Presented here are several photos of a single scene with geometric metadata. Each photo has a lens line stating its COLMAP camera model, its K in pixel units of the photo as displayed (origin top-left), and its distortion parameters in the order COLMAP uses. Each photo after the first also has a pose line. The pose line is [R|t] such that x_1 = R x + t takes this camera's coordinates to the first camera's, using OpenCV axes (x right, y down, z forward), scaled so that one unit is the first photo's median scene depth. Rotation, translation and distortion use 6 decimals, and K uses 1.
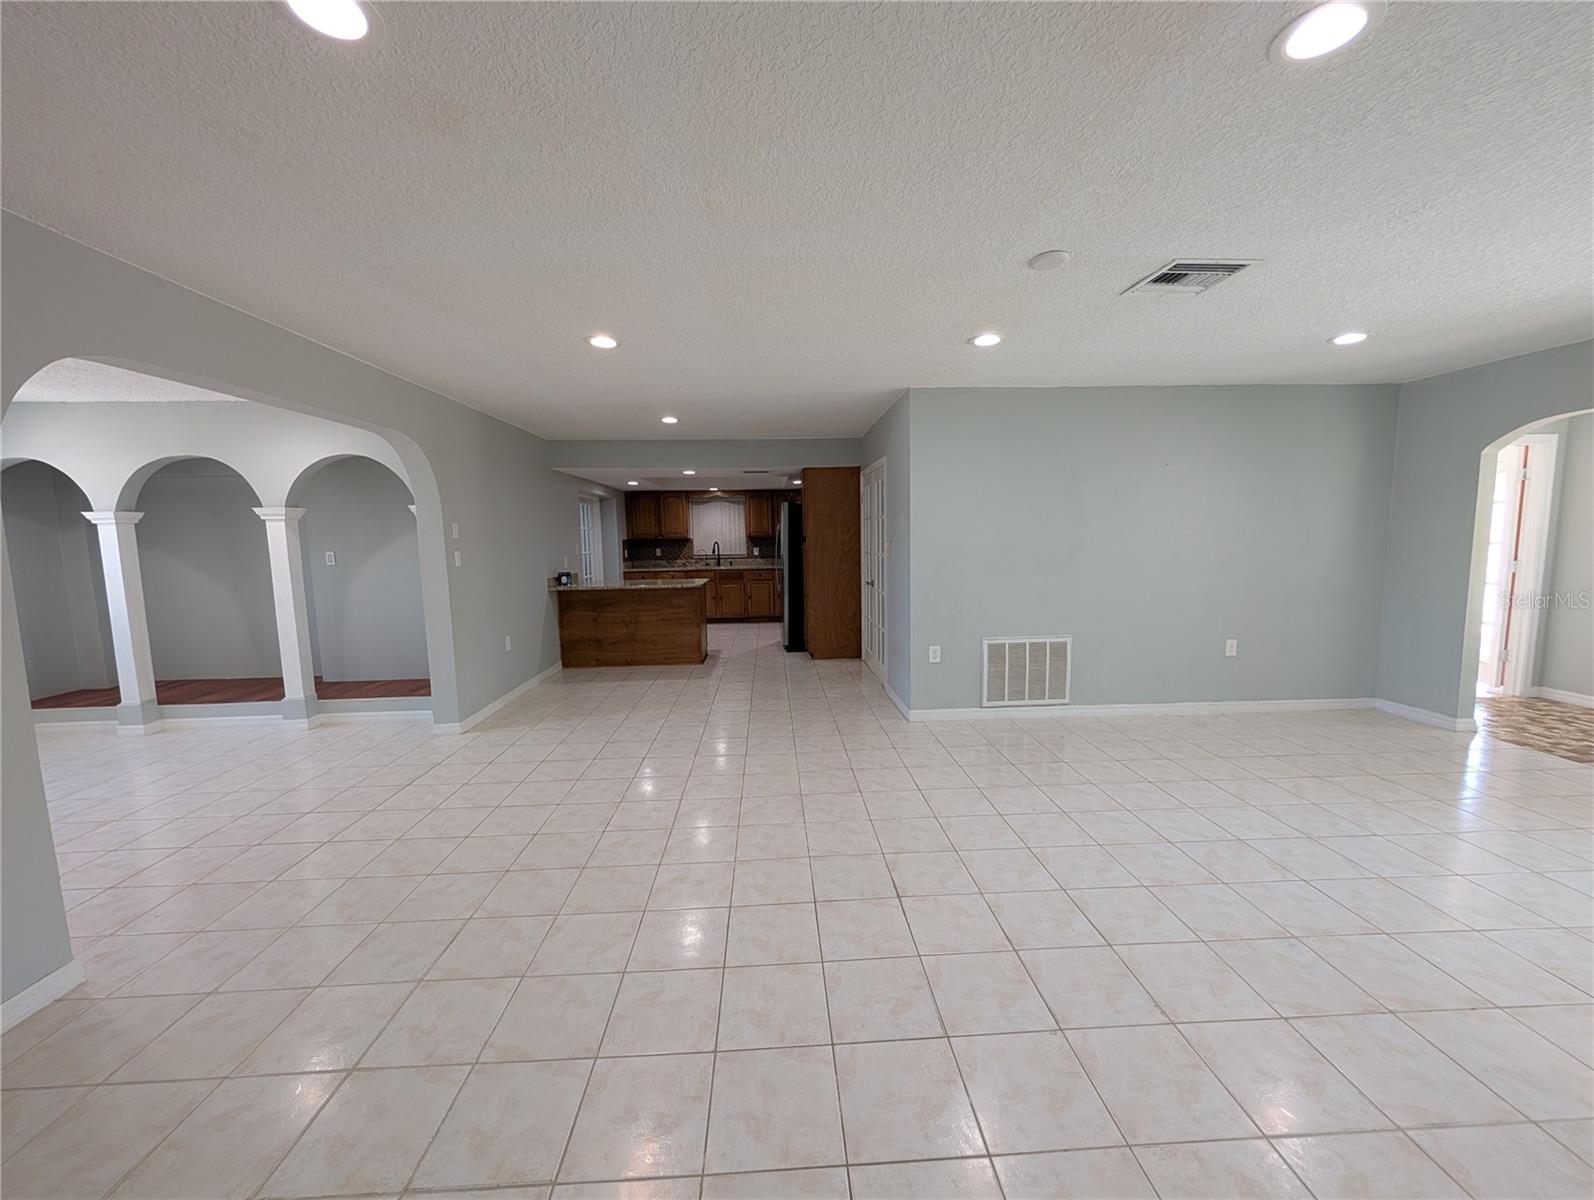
lens RADIAL K [[606.1, 0, 796.0], [0, 606.1, 599.4], [0, 0, 1]] dist [0.000240, 0.000343]
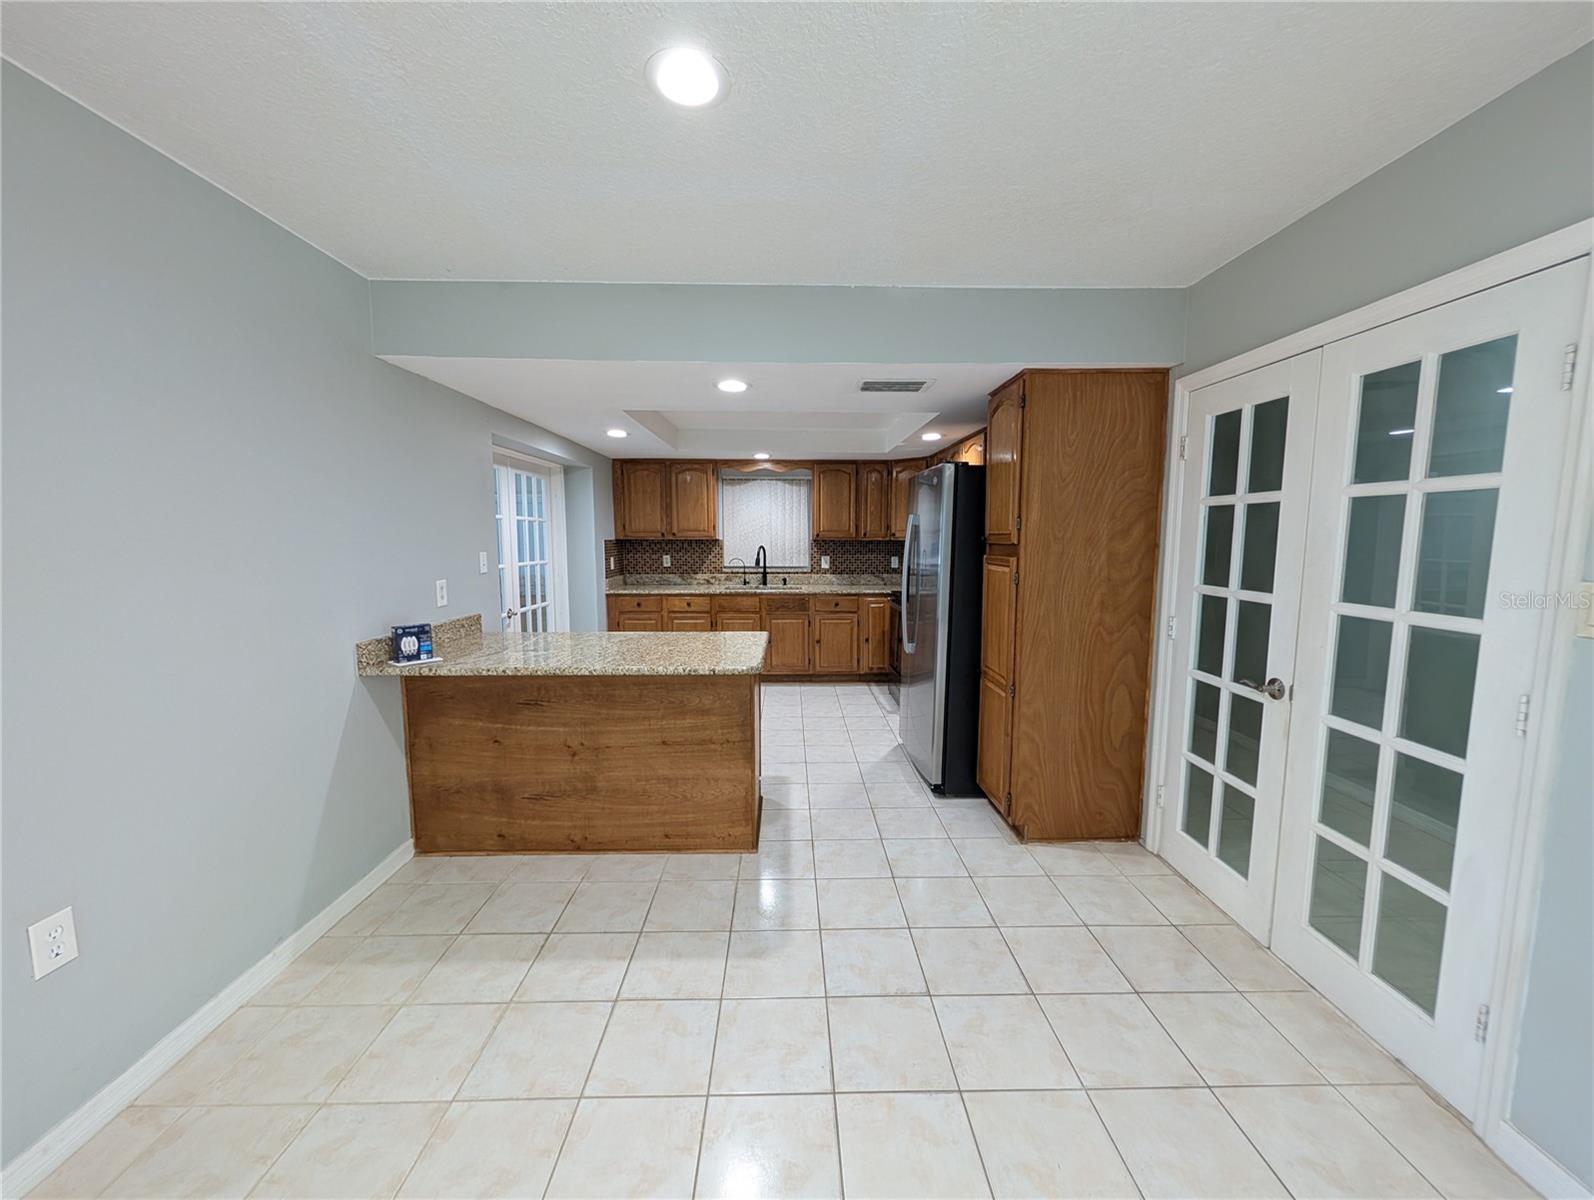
lens RADIAL K [[606.1, 0, 796.0], [0, 606.1, 599.4], [0, 0, 1]] dist [0.000240, 0.000343]
pose [[0.999456, 0.020682, -0.025706, -0.088939], [-0.020662, 0.999786, 0.001072, -0.047230], [0.025722, -0.000540, 0.999669, 0.435690]]
